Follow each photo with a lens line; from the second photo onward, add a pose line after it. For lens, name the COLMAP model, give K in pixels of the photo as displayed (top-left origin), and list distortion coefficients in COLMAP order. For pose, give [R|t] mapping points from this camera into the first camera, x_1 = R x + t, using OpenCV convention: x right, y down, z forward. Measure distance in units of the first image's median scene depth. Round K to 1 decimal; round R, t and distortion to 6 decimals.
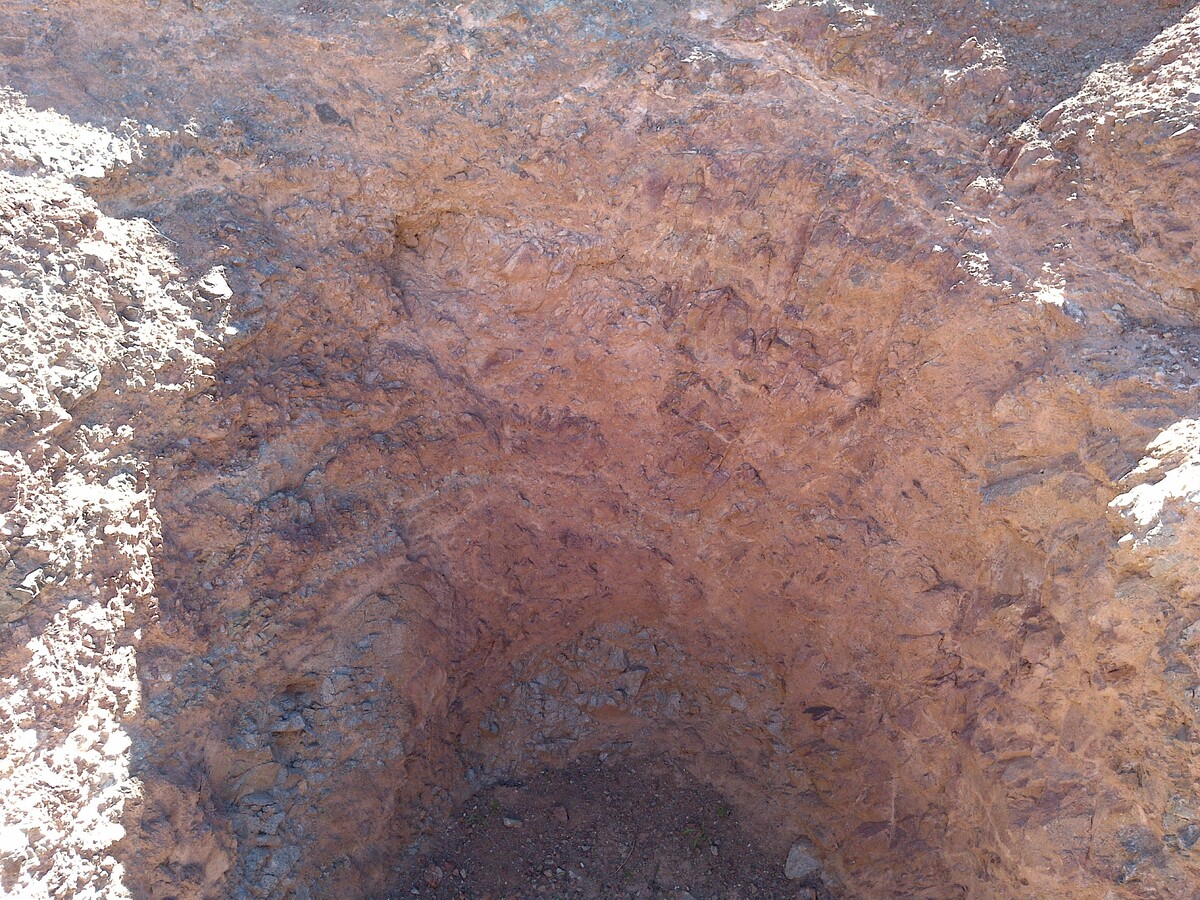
lens RADIAL K [[1133.4, 0, 598.6], [0, 1133.4, 455.1], [0, 0, 1]] dist [0.100480, -0.194876]
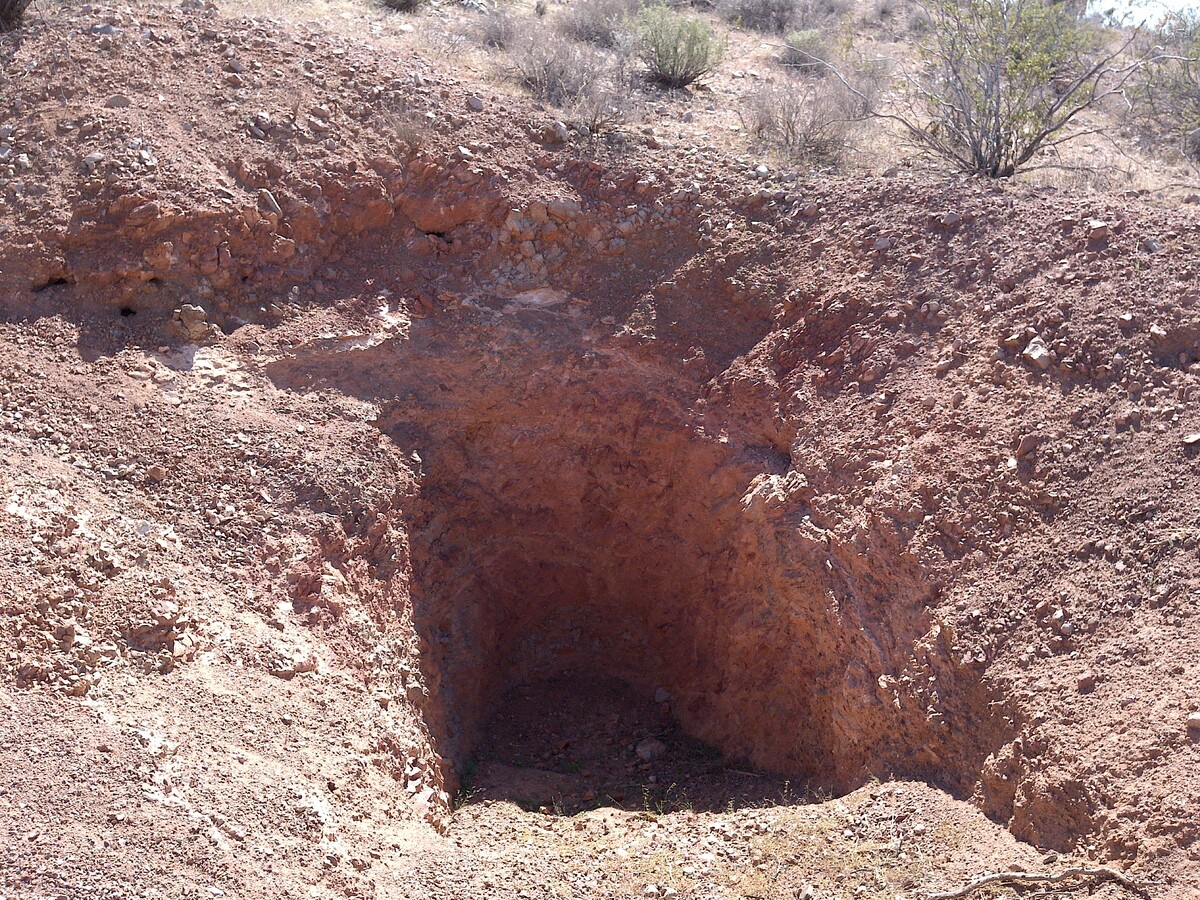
lens RADIAL K [[1133.4, 0, 598.6], [0, 1133.4, 455.1], [0, 0, 1]] dist [0.100480, -0.194876]
pose [[0.985812, -0.069064, 0.152986, -0.280623], [0.091705, 0.984984, -0.146273, 0.226601], [-0.140587, 0.158227, 0.977343, -1.369409]]
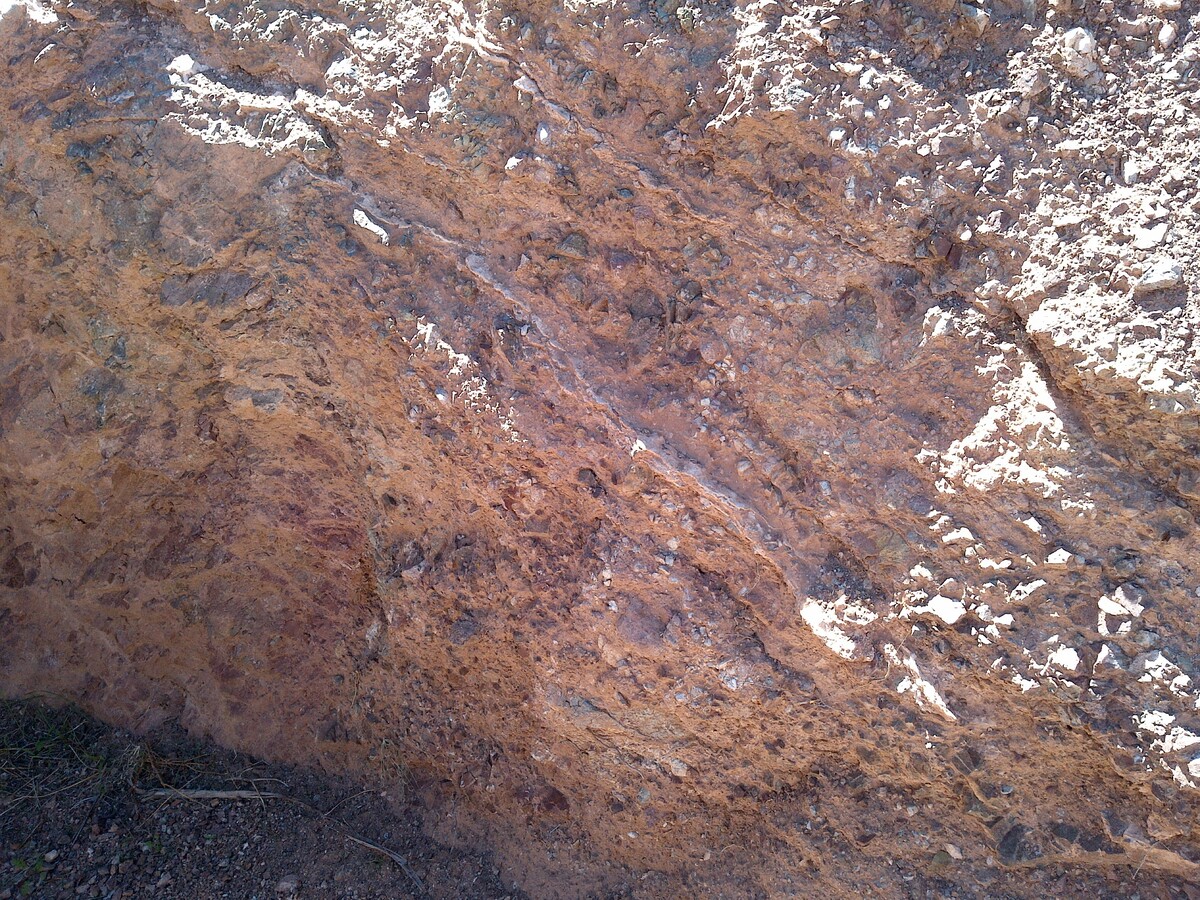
lens RADIAL K [[1133.4, 0, 598.6], [0, 1133.4, 455.1], [0, 0, 1]] dist [0.100480, -0.194876]
pose [[0.608245, -0.518051, 0.601383, 0.063125], [0.328355, 0.854002, 0.403564, 0.085421], [-0.722649, -0.047999, 0.689547, -0.029764]]
